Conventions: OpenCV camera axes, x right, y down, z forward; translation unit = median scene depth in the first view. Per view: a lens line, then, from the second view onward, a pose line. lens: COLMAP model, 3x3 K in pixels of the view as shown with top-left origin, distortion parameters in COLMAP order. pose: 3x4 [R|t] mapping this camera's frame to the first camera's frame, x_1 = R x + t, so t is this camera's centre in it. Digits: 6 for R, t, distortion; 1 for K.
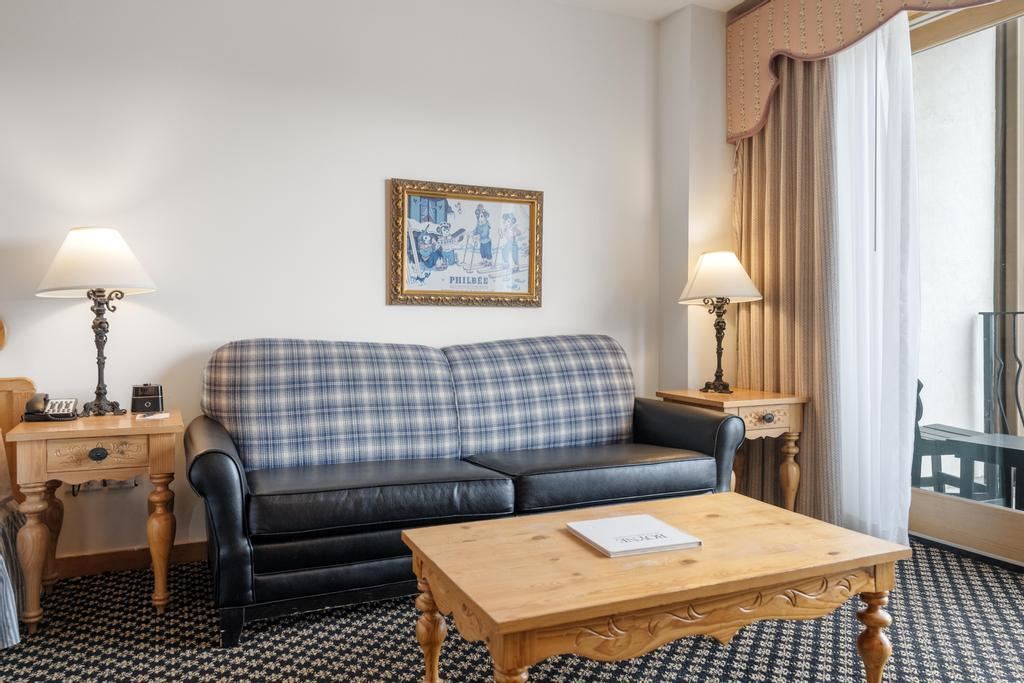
lens RADIAL K [[760.7, 0, 505.3], [0, 760.7, 316.8], [0, 0, 1]] dist [0.001028, -0.001235]
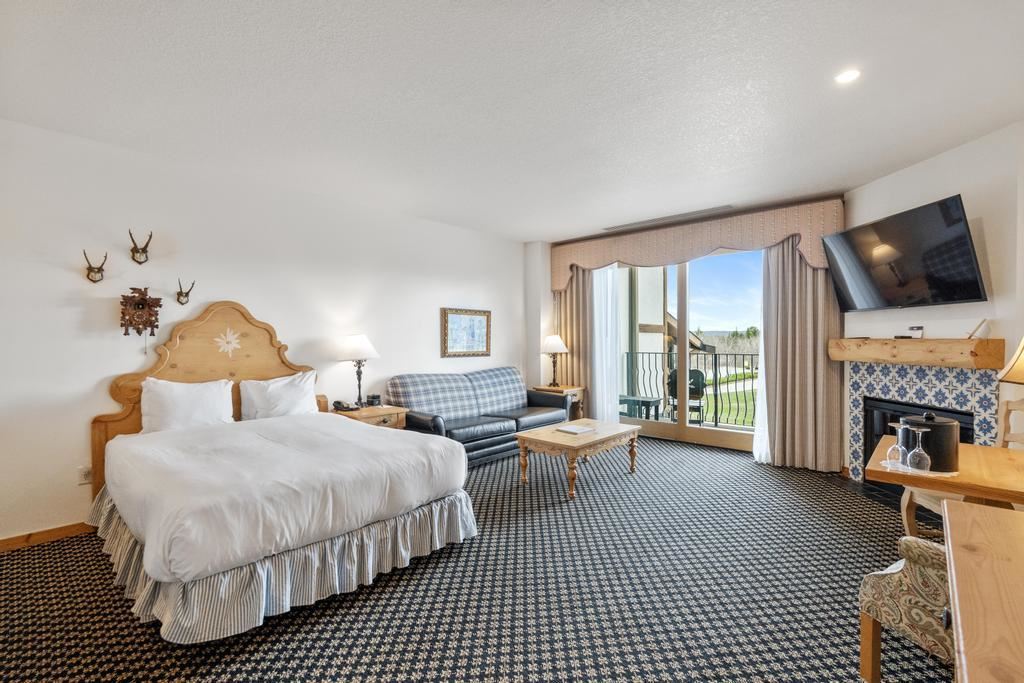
lens RADIAL K [[458.2, 0, 511.9], [0, 458.2, 344.7], [0, 0, 1]] dist [-0.006969, 0.000399]
pose [[0.916773, -0.009920, 0.399287, -0.528642], [0.004665, 0.999889, 0.014132, -0.077165], [-0.399382, -0.011094, 0.916717, -0.461236]]
